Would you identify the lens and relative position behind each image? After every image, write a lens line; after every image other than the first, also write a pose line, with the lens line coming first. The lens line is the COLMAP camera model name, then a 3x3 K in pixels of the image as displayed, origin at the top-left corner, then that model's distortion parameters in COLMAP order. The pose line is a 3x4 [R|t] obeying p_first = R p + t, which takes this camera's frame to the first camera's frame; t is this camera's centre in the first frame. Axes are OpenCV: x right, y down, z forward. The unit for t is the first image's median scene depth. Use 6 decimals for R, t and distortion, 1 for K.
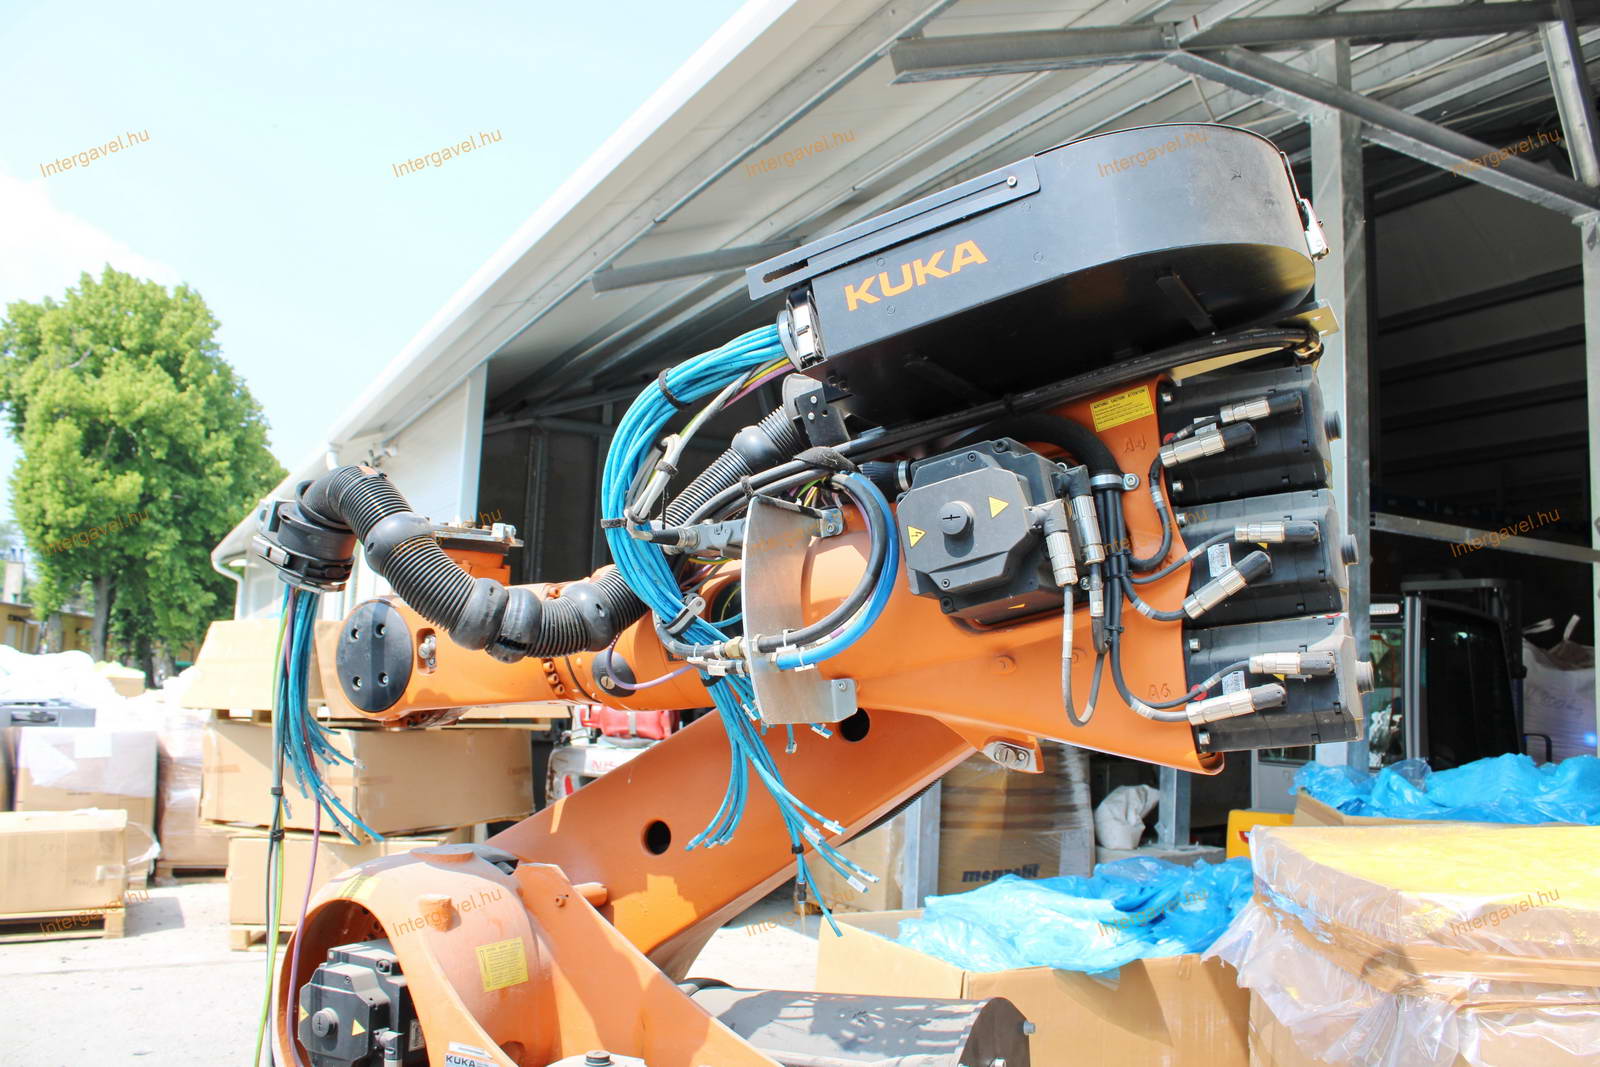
lens RADIAL K [[1325.4, 0, 809.0], [0, 1325.4, 538.1], [0, 0, 1]] dist [-0.168460, 0.149185]
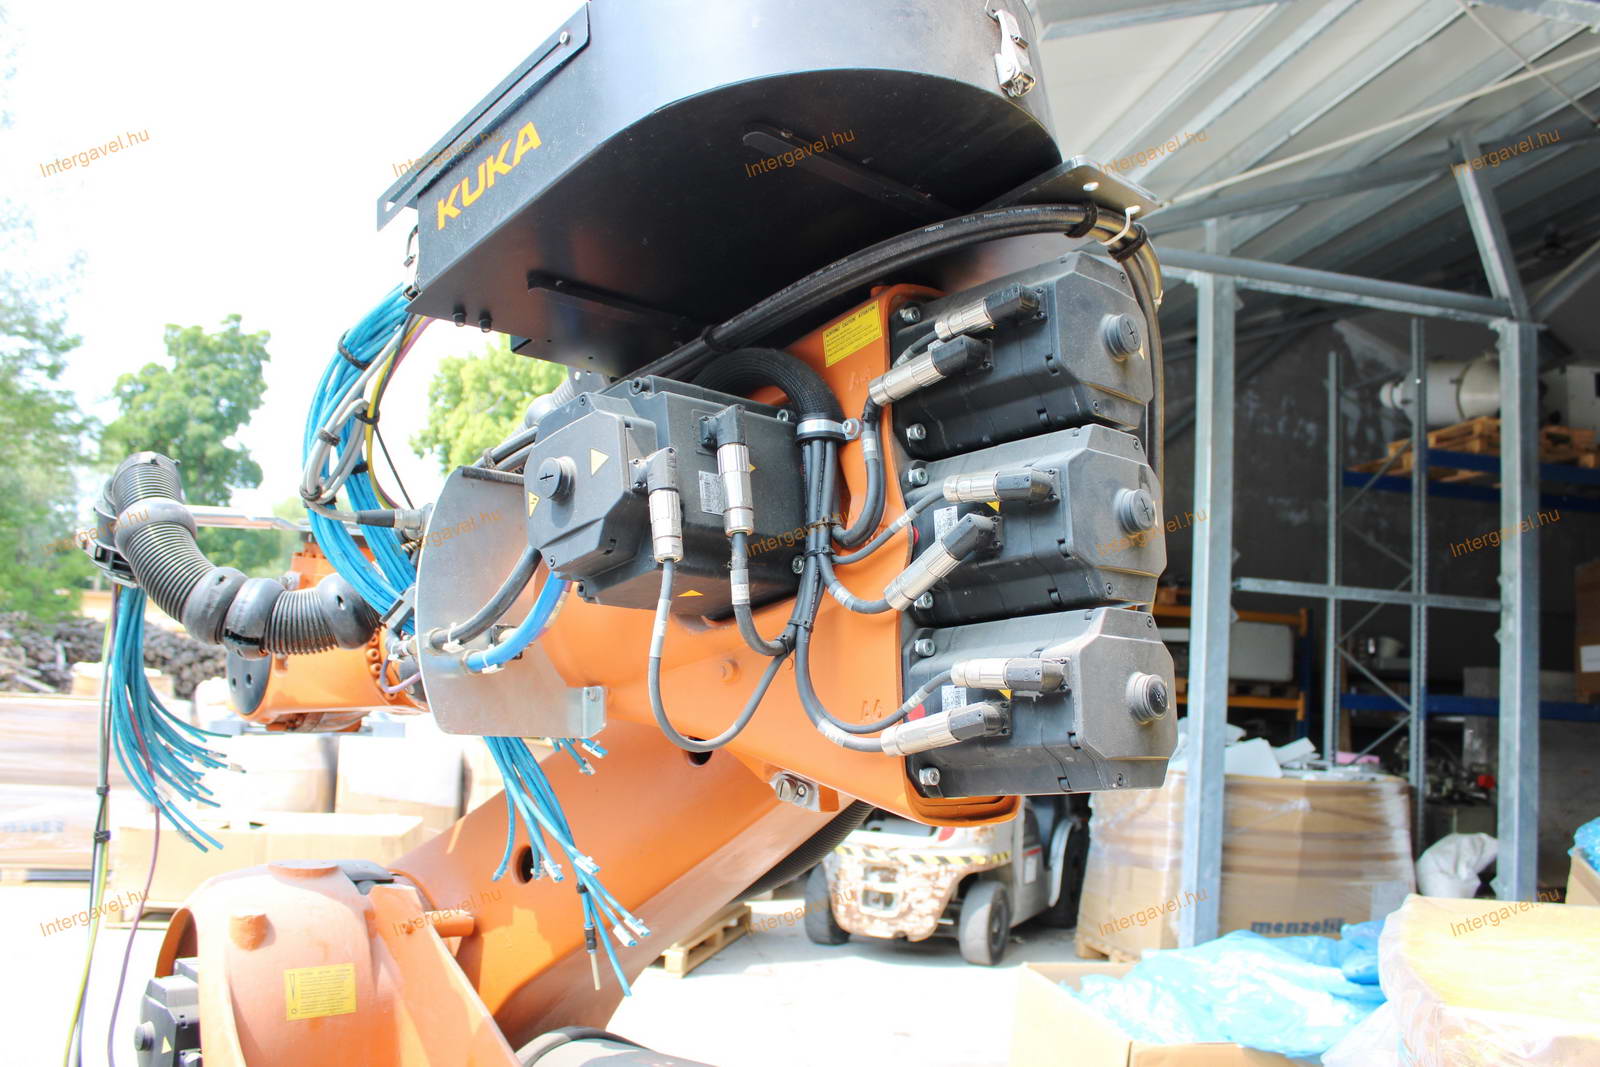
lens RADIAL K [[1325.4, 0, 809.0], [0, 1325.4, 538.1], [0, 0, 1]] dist [-0.168460, 0.149185]
pose [[0.954823, -0.014581, -0.296817, 0.358849], [0.008333, 0.999716, -0.022306, 0.029085], [0.297058, 0.018825, 0.954674, 0.220253]]
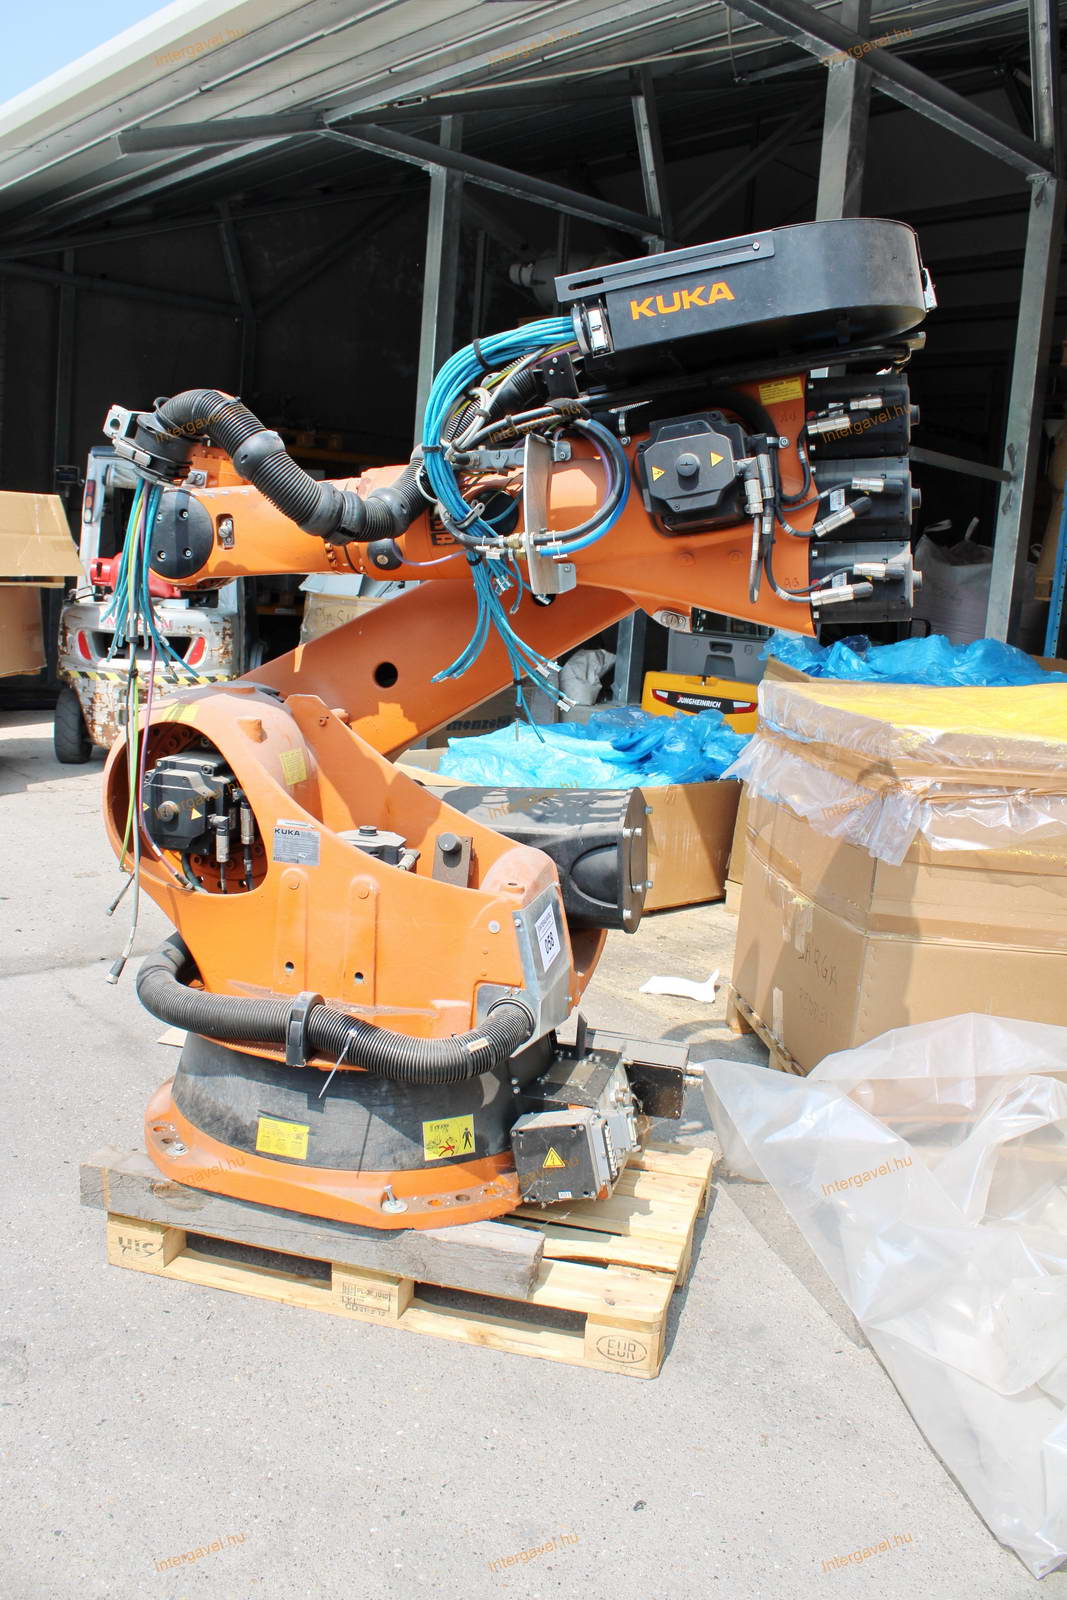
lens RADIAL K [[1325.4, 0, 536.1], [0, 1325.4, 777.1], [0, 0, 1]] dist [-0.168460, 0.149185]
pose [[0.970802, -0.005469, 0.239821, -0.312169], [-0.061878, 0.960198, 0.272379, -0.051888], [-0.231765, -0.279266, 0.931824, -0.343339]]
